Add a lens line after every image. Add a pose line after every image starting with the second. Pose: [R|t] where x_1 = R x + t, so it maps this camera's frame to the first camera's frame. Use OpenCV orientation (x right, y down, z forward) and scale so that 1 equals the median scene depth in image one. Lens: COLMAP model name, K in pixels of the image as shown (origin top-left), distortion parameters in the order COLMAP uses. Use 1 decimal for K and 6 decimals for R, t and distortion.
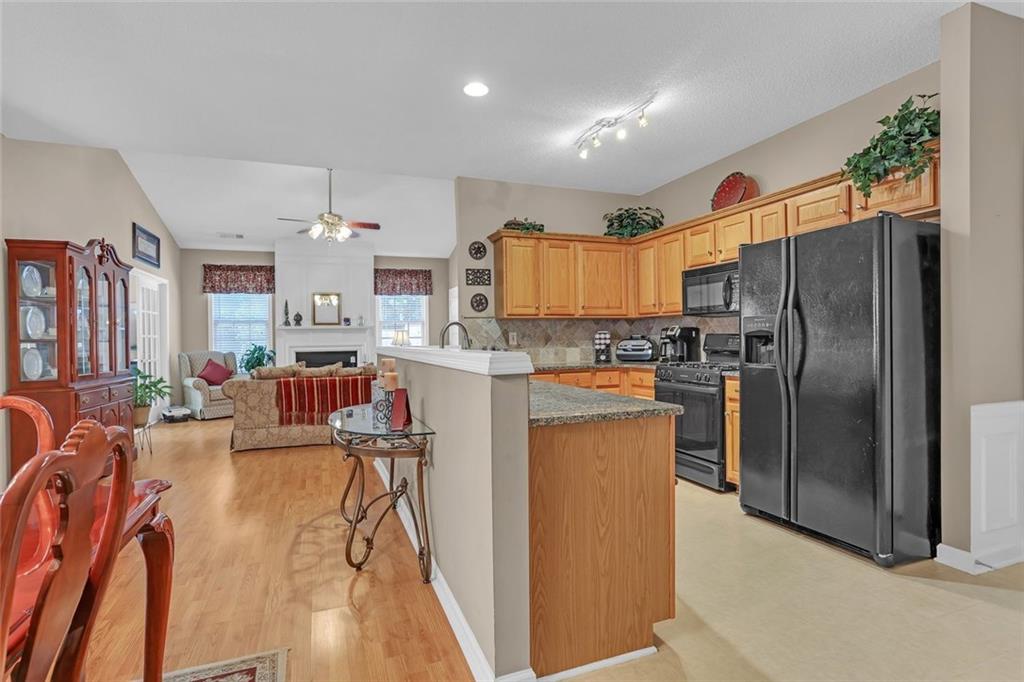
lens RADIAL K [[504.5, 0, 512.0], [0, 504.5, 341.0], [0, 0, 1]] dist [-0.056132, 0.032745]
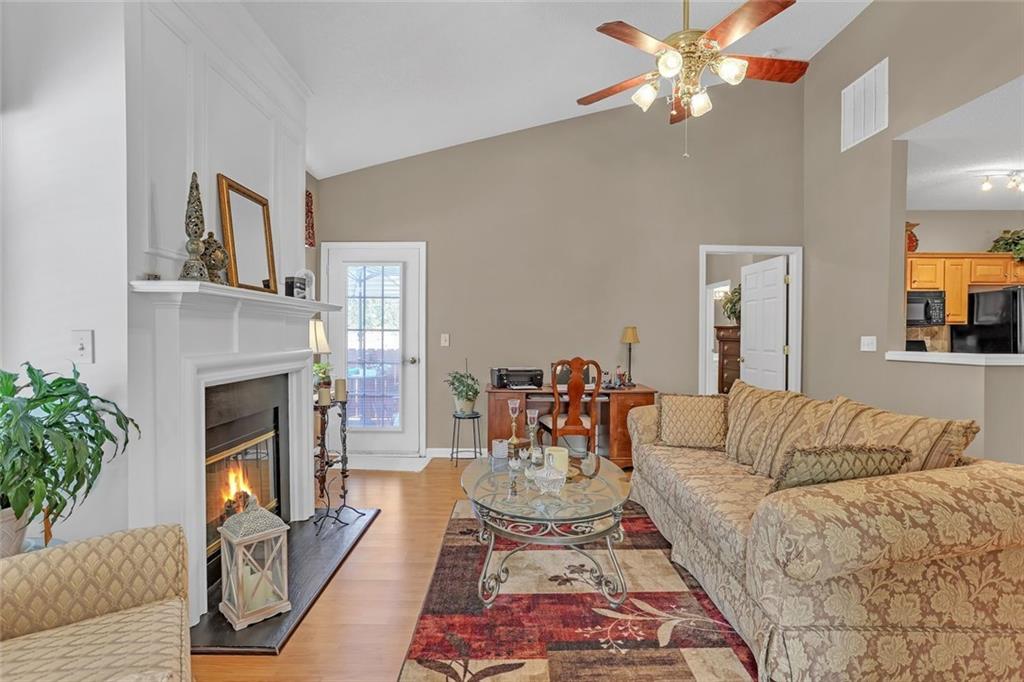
lens RADIAL K [[504.5, 0, 512.0], [0, 504.5, 341.0], [0, 0, 1]] dist [-0.056132, 0.032745]
pose [[0.346377, 0.004429, 0.938085, -1.056356], [-0.005335, 0.999982, -0.002752, -0.002643], [-0.938080, -0.004051, 0.346395, 1.313162]]
